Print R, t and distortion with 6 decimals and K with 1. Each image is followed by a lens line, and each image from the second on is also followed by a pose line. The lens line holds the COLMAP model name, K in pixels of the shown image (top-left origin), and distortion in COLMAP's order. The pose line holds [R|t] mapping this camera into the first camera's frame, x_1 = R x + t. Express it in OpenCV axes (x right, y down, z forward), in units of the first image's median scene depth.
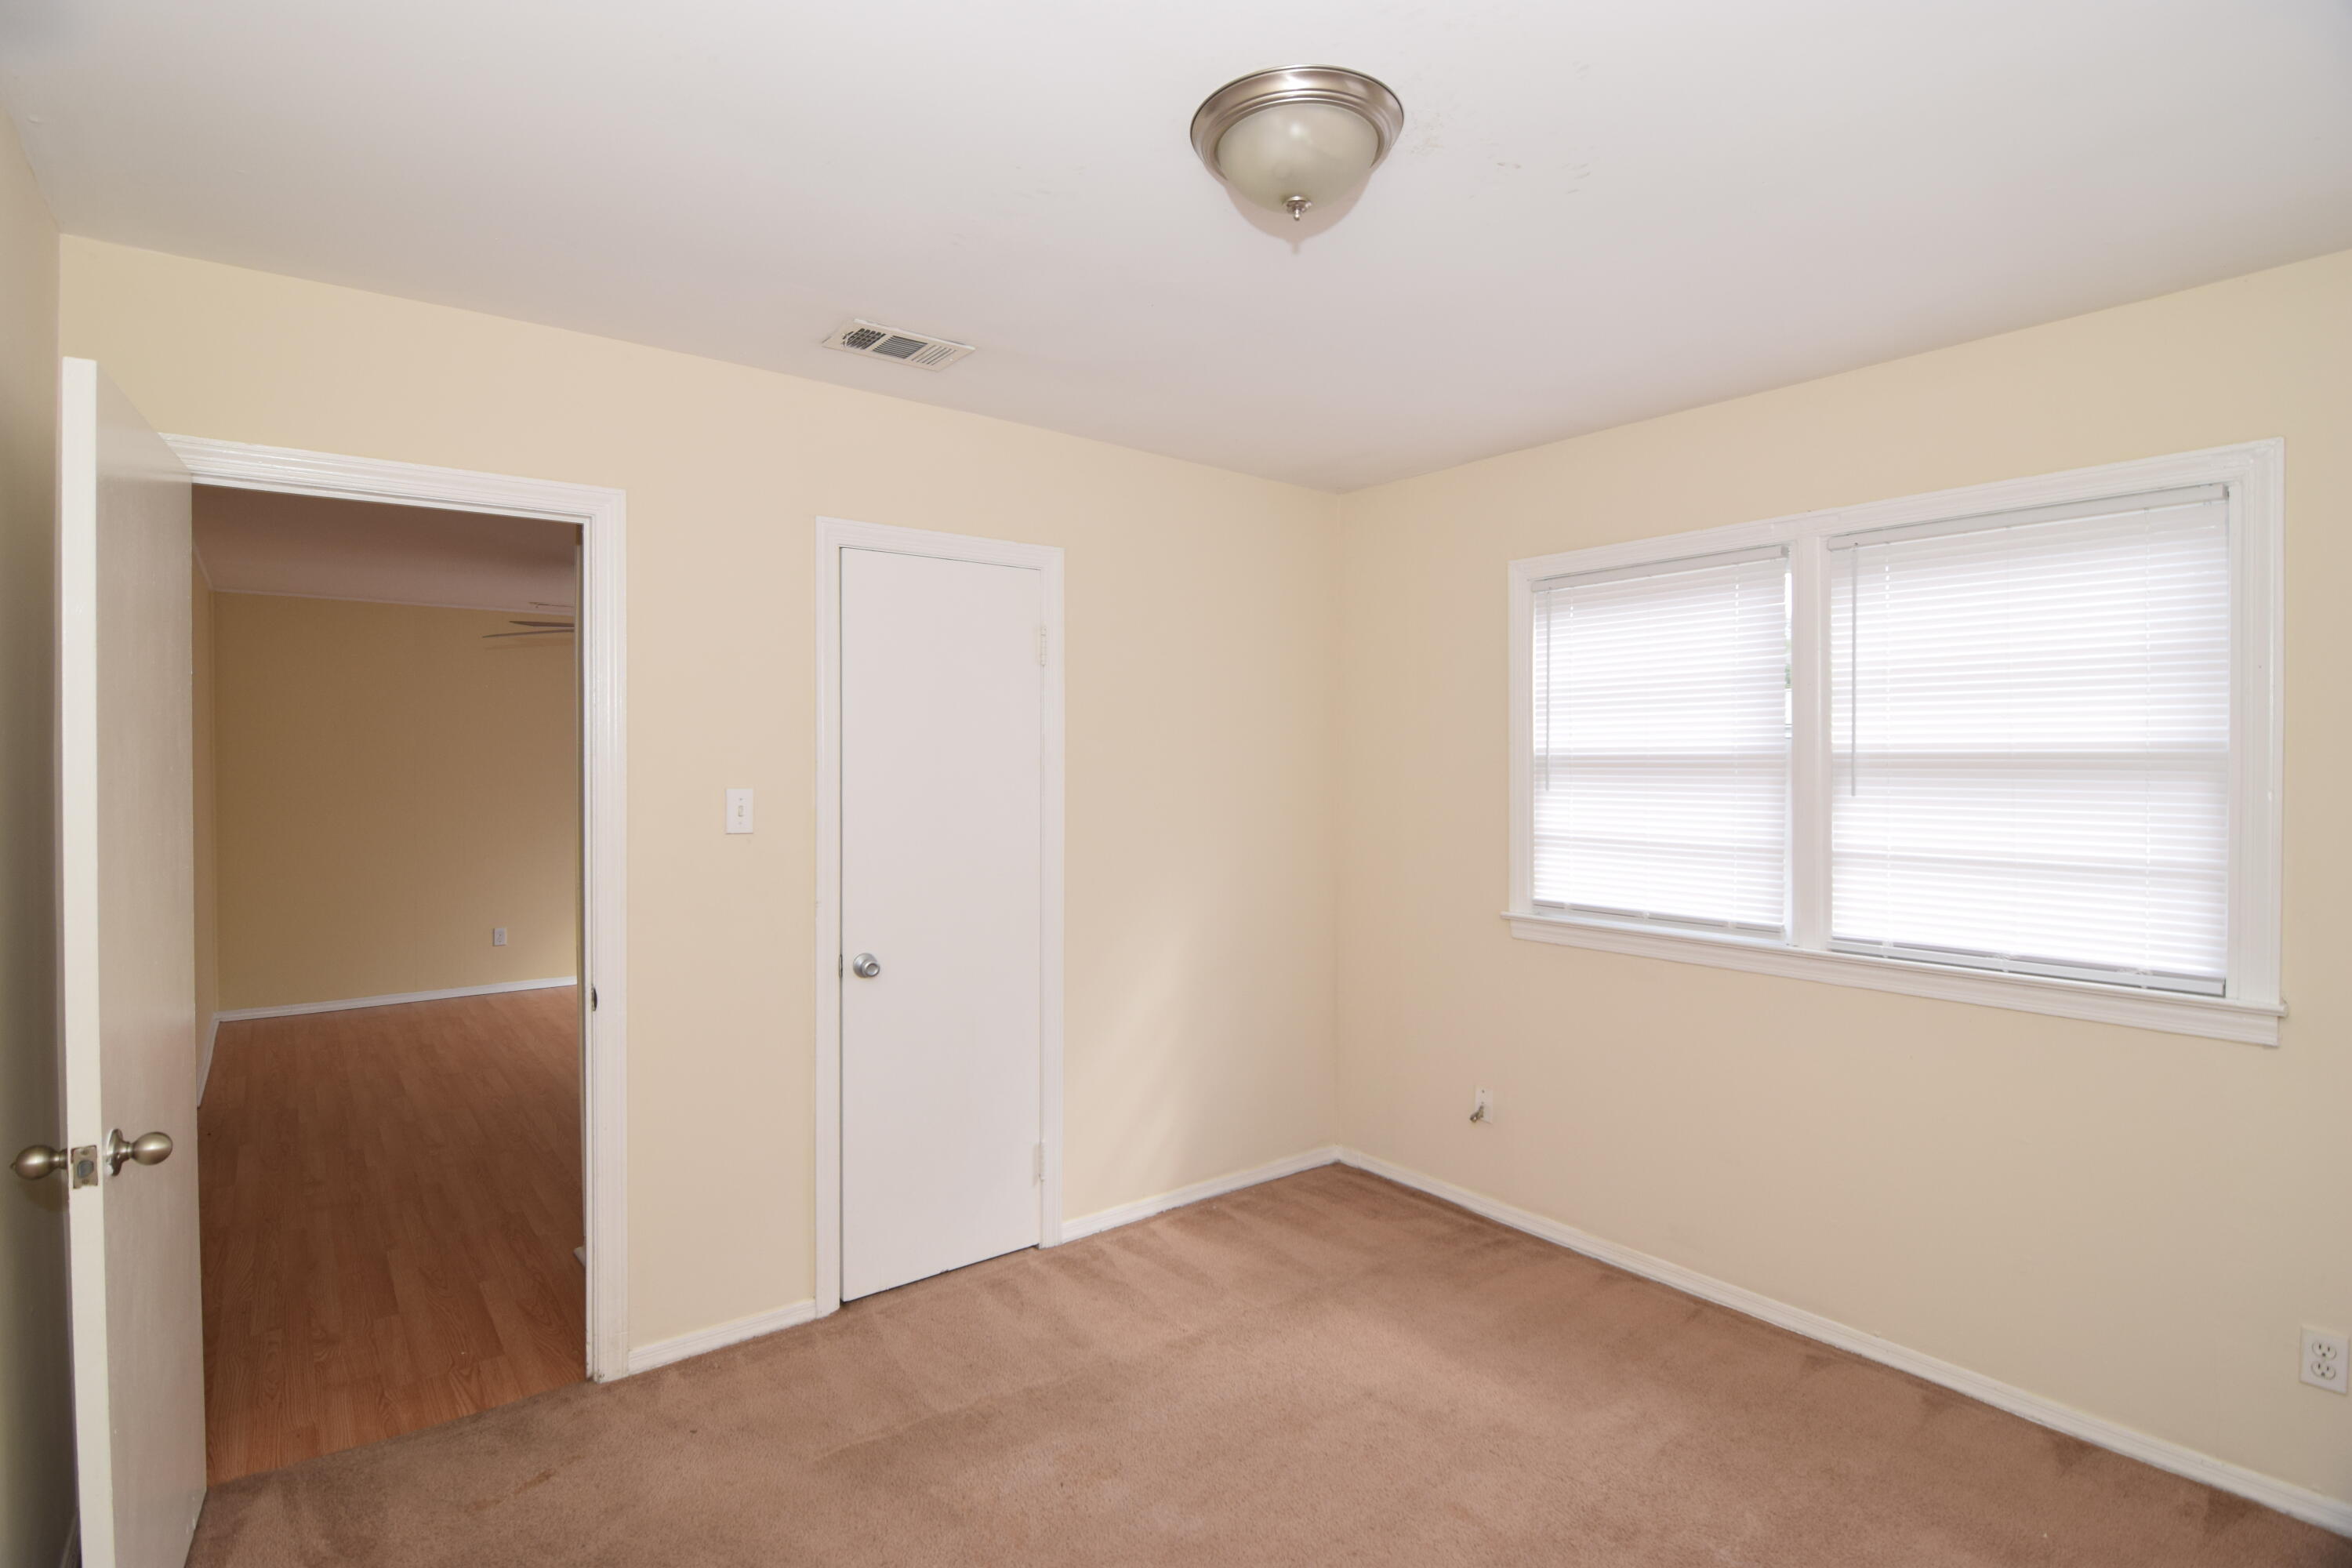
lens RADIAL K [[1153.2, 0, 1174.4], [0, 1153.2, 772.1], [0, 0, 1]] dist [-0.002442, -0.011327]
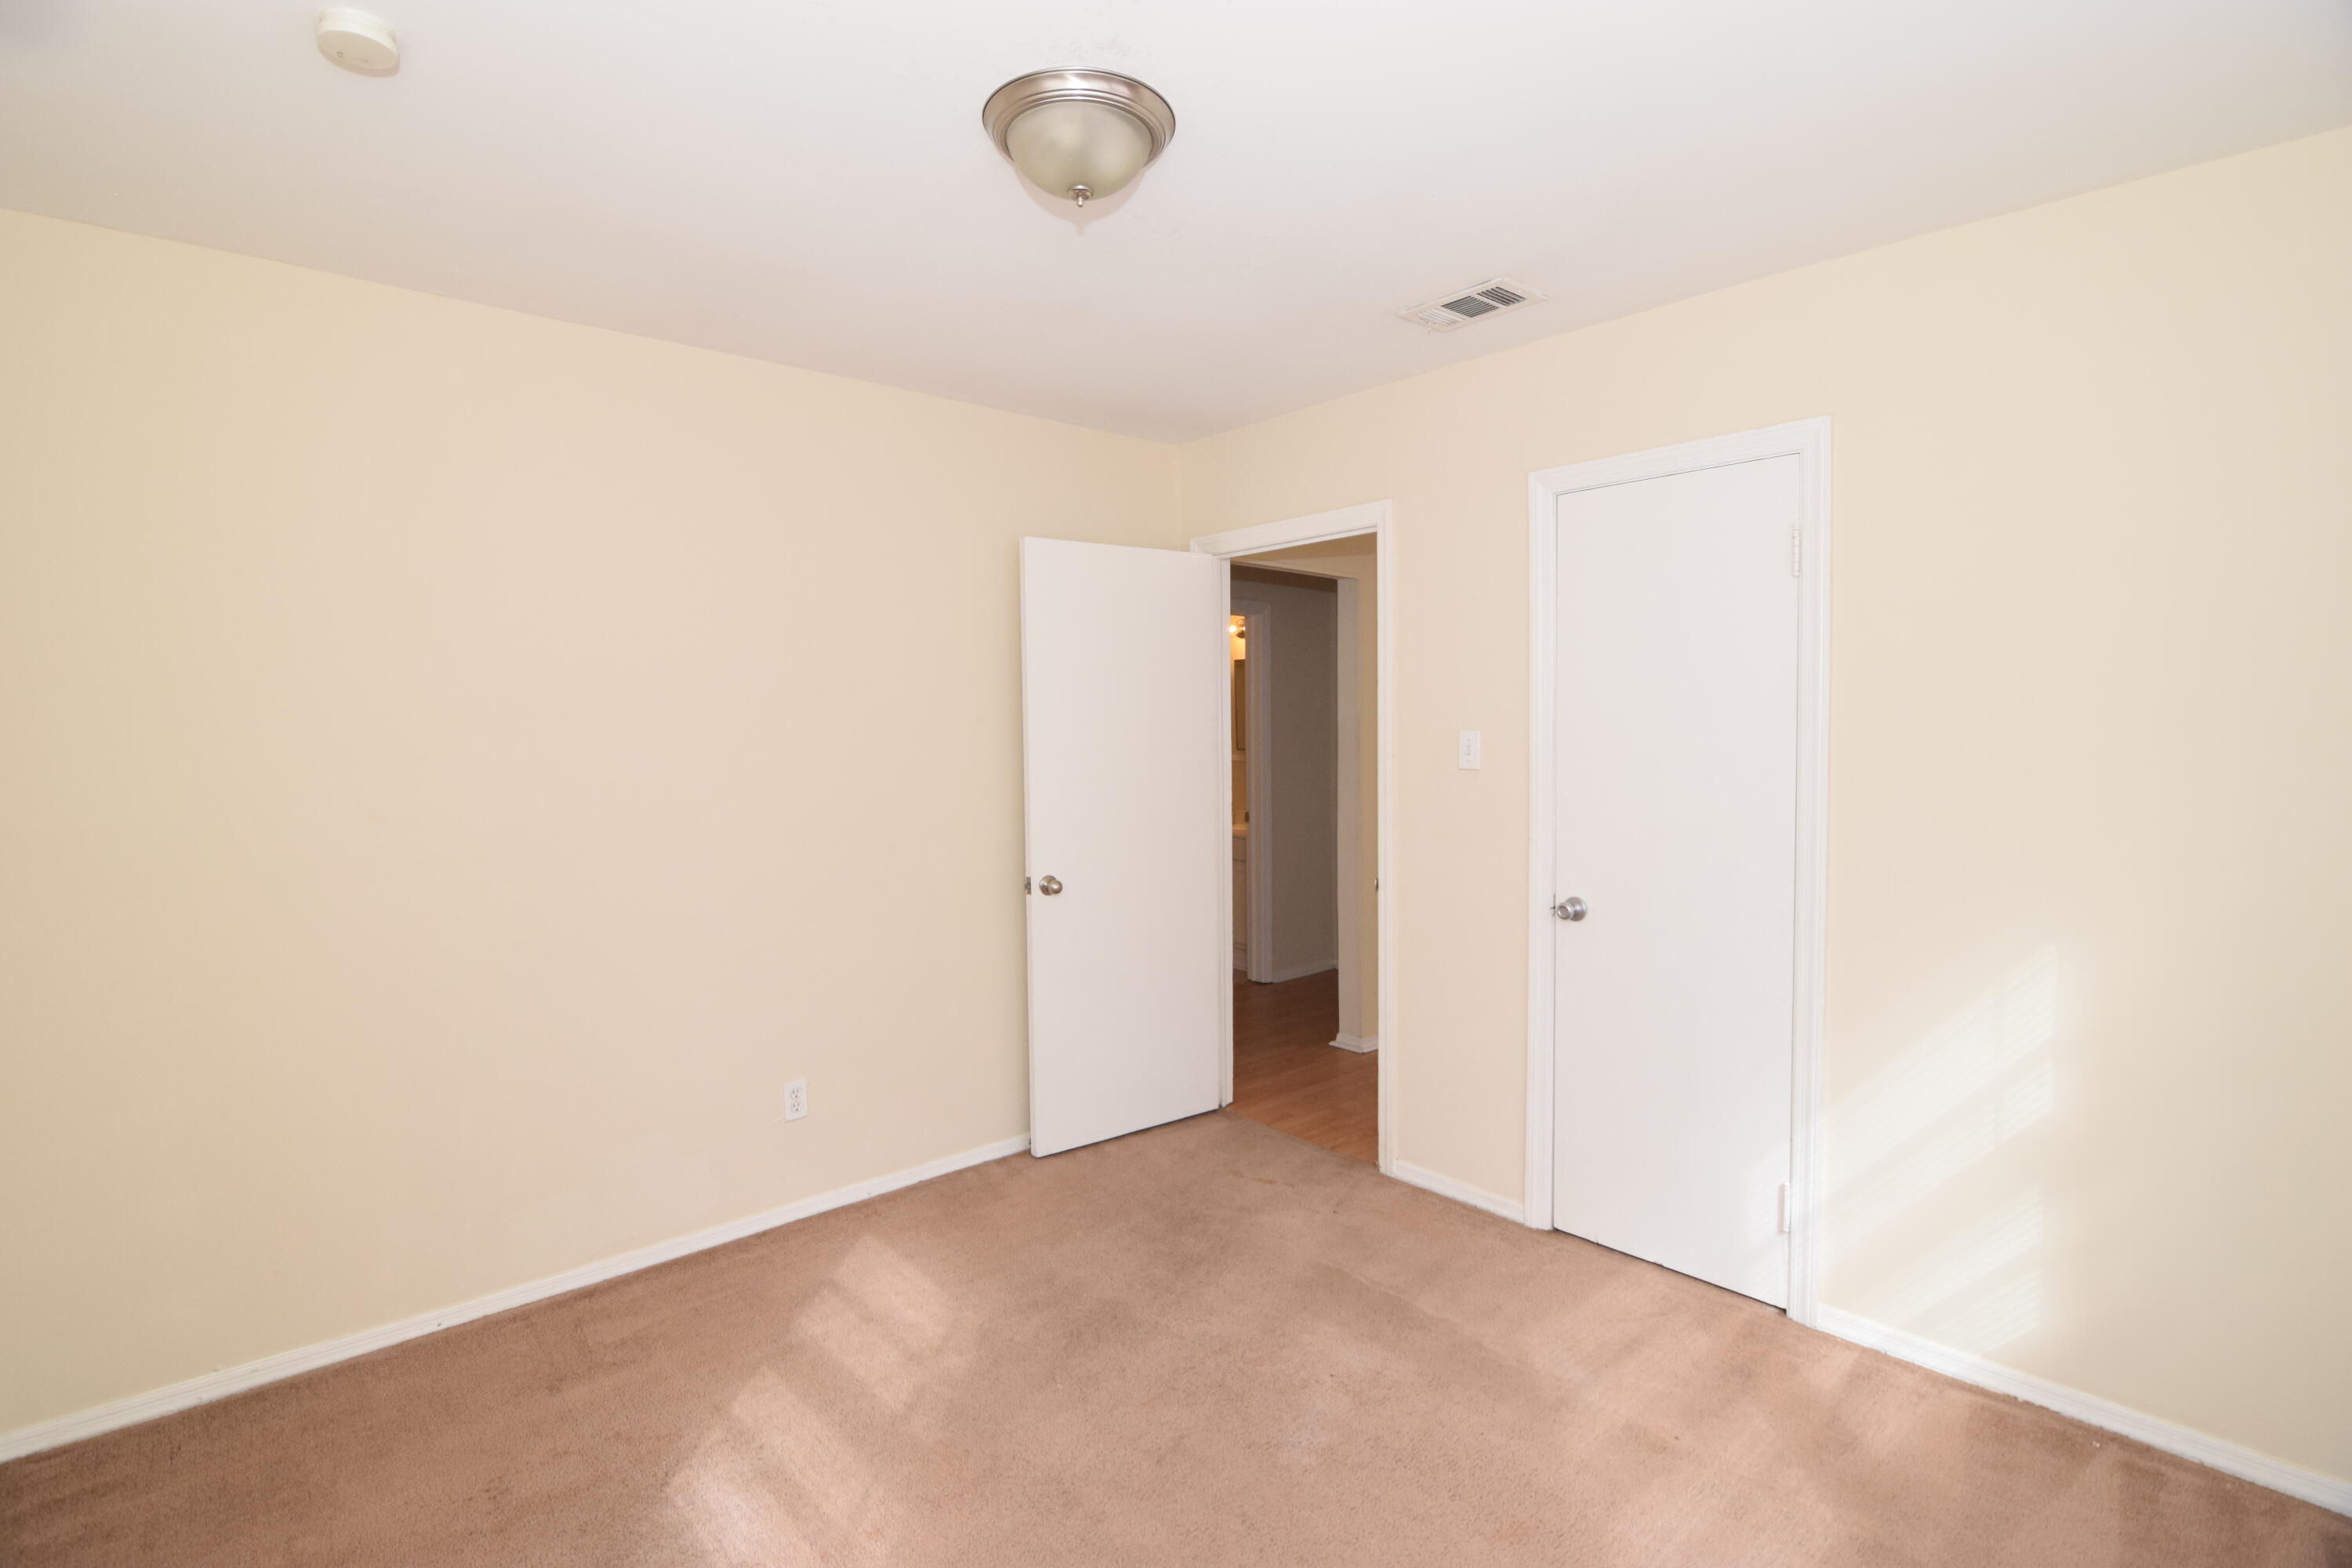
lens RADIAL K [[1153.2, 0, 1174.4], [0, 1153.2, 772.1], [0, 0, 1]] dist [-0.002442, -0.011327]
pose [[0.047206, 0.037460, -0.998182, 0.736323], [-0.005644, 0.999291, 0.037235, 0.013712], [0.998869, 0.003876, 0.047384, 0.622746]]
